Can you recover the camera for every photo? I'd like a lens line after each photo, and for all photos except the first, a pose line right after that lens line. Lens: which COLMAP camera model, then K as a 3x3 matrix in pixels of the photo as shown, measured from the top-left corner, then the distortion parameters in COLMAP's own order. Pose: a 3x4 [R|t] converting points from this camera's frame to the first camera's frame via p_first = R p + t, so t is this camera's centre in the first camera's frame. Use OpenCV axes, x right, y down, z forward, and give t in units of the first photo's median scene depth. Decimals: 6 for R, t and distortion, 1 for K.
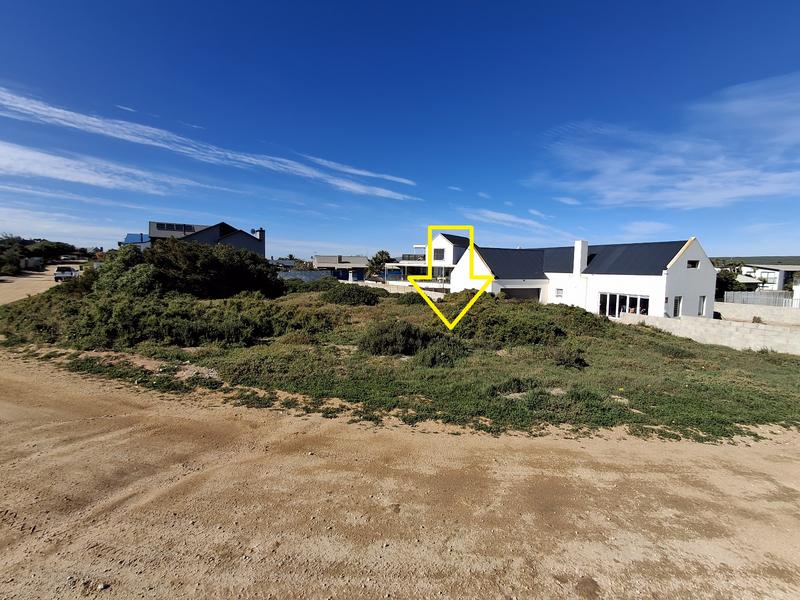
lens RADIAL K [[389.5, 0, 397.5], [0, 389.5, 300.7], [0, 0, 1]] dist [-0.002158, 0.023789]
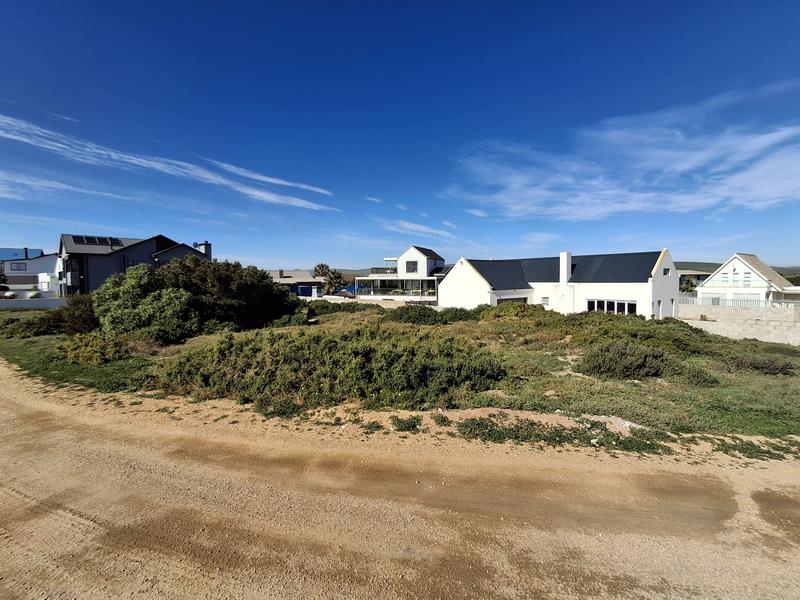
lens RADIAL K [[391.1, 0, 401.7], [0, 391.1, 316.0], [0, 0, 1]] dist [0.000752, 0.012512]
pose [[0.971800, -0.050628, 0.230309, -0.087829], [0.048265, 0.998708, 0.015886, -0.006423], [-0.230816, -0.004322, 0.972988, 0.021542]]
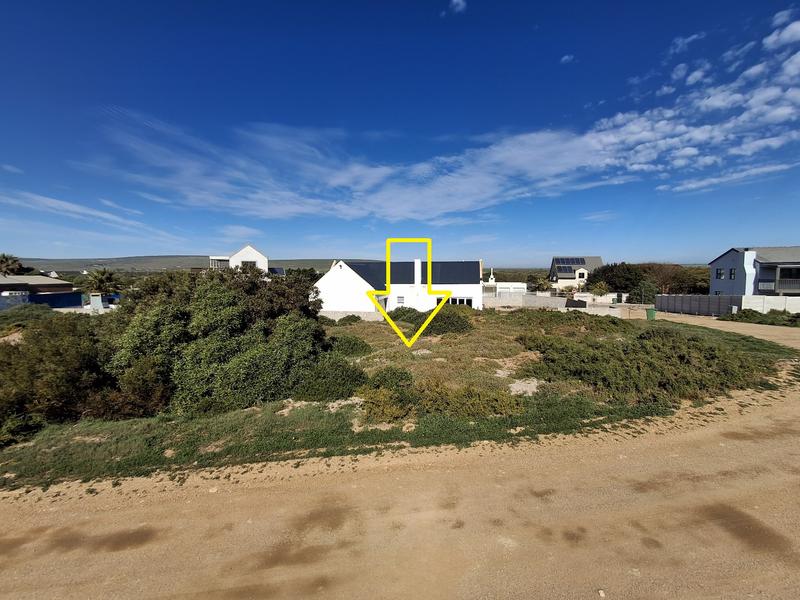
lens RADIAL K [[389.5, 0, 397.5], [0, 389.5, 300.7], [0, 0, 1]] dist [-0.002158, 0.023789]
pose [[0.498760, -0.097860, 0.861198, -0.268374], [0.094362, 0.993831, 0.058282, -0.037249], [-0.861588, 0.052196, 0.504917, 0.158502]]
